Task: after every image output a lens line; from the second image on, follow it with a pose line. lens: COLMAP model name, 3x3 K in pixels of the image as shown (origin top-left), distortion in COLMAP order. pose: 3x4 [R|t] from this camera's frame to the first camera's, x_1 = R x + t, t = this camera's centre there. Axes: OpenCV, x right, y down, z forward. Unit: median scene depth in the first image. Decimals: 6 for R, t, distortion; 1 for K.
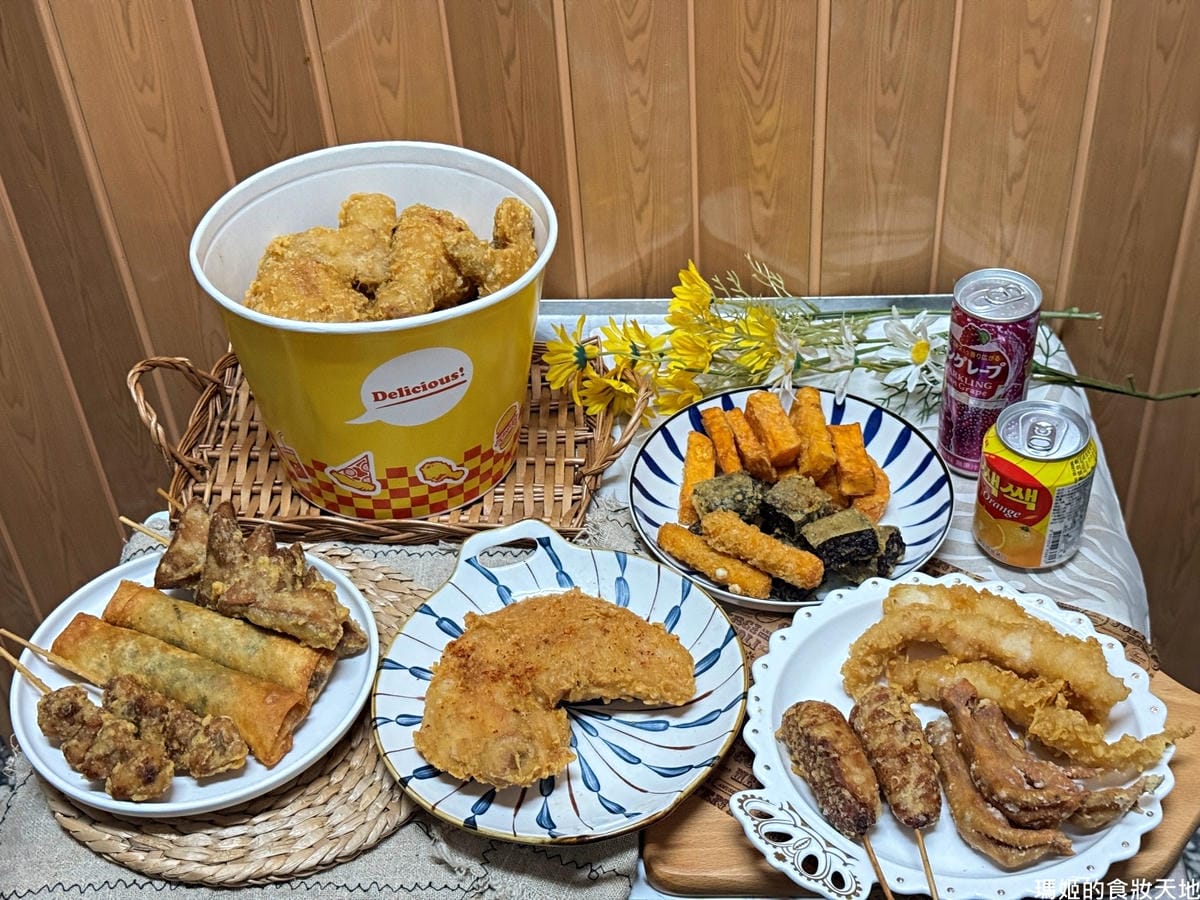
lens RADIAL K [[1715.4, 0, 600.0], [0, 1715.4, 450.0], [0, 0, 1]] dist [0.186937, -0.348034]
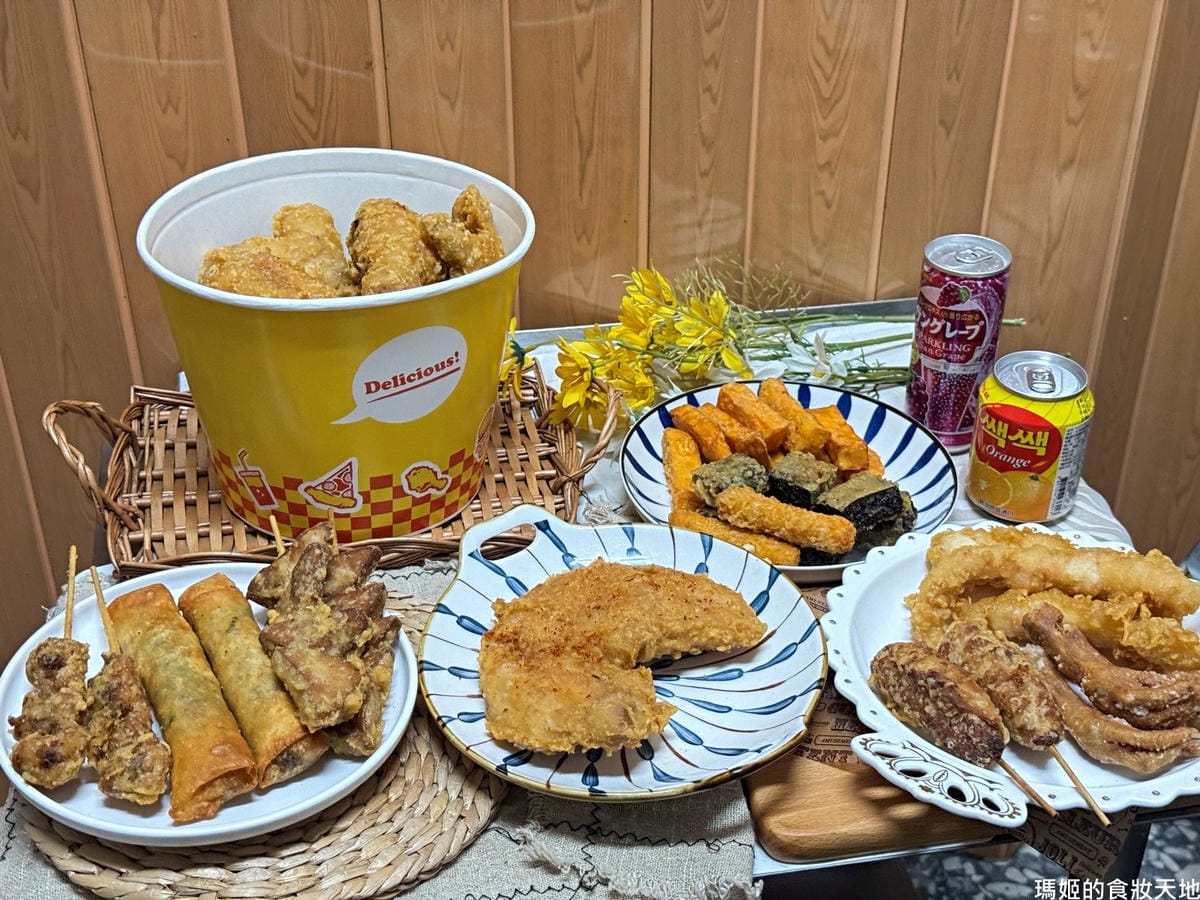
lens RADIAL K [[1715.4, 0, 600.0], [0, 1715.4, 450.0], [0, 0, 1]] dist [0.186937, -0.348034]
pose [[0.971927, -0.078524, 0.221794, -0.220492], [0.109588, 0.985252, -0.131408, 0.137576], [-0.208204, 0.152025, 0.966198, 0.100455]]
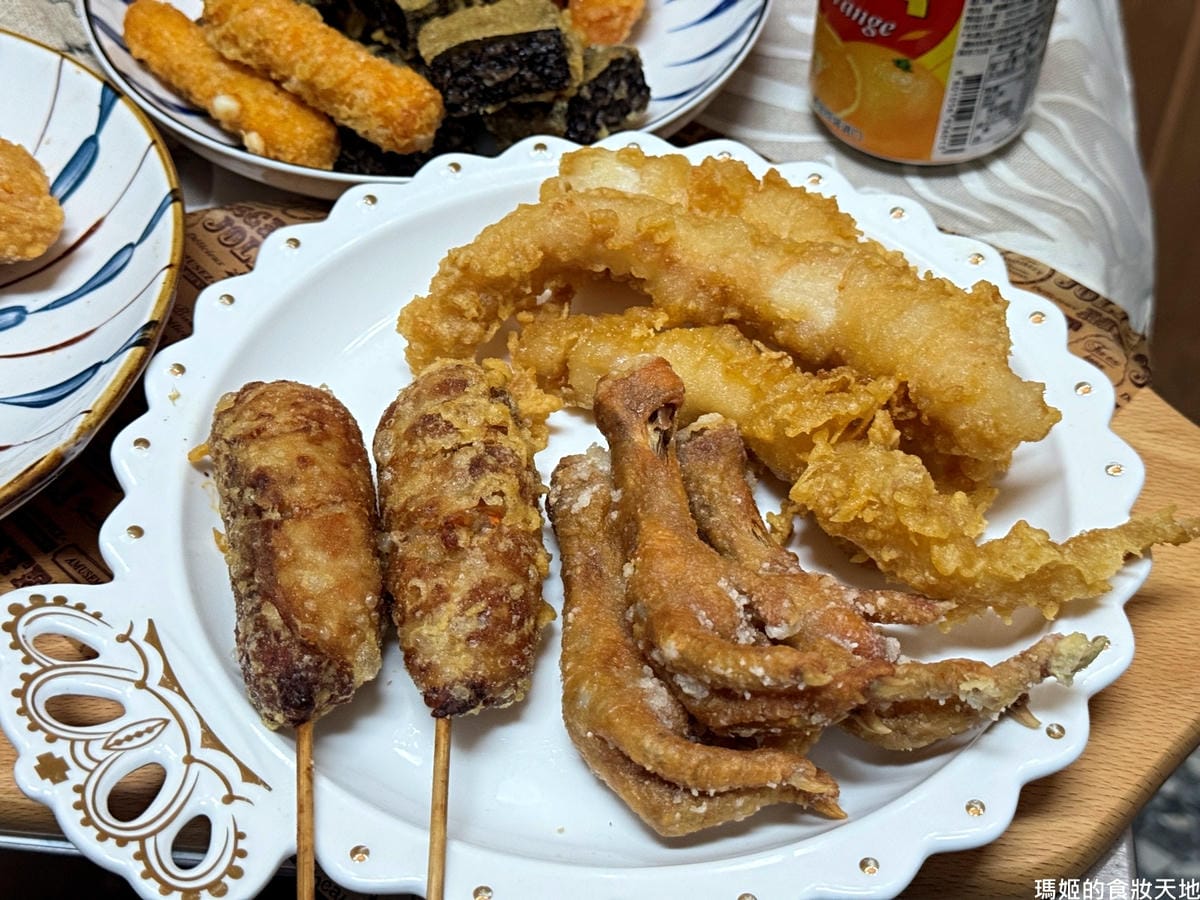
lens RADIAL K [[1715.4, 0, 600.0], [0, 1715.4, 450.0], [0, 0, 1]] dist [0.186937, -0.348034]
pose [[0.995831, 0.088900, -0.020429, 0.192116], [-0.085052, 0.985877, 0.144266, 0.089407], [0.032966, -0.141927, 0.989328, 0.555319]]
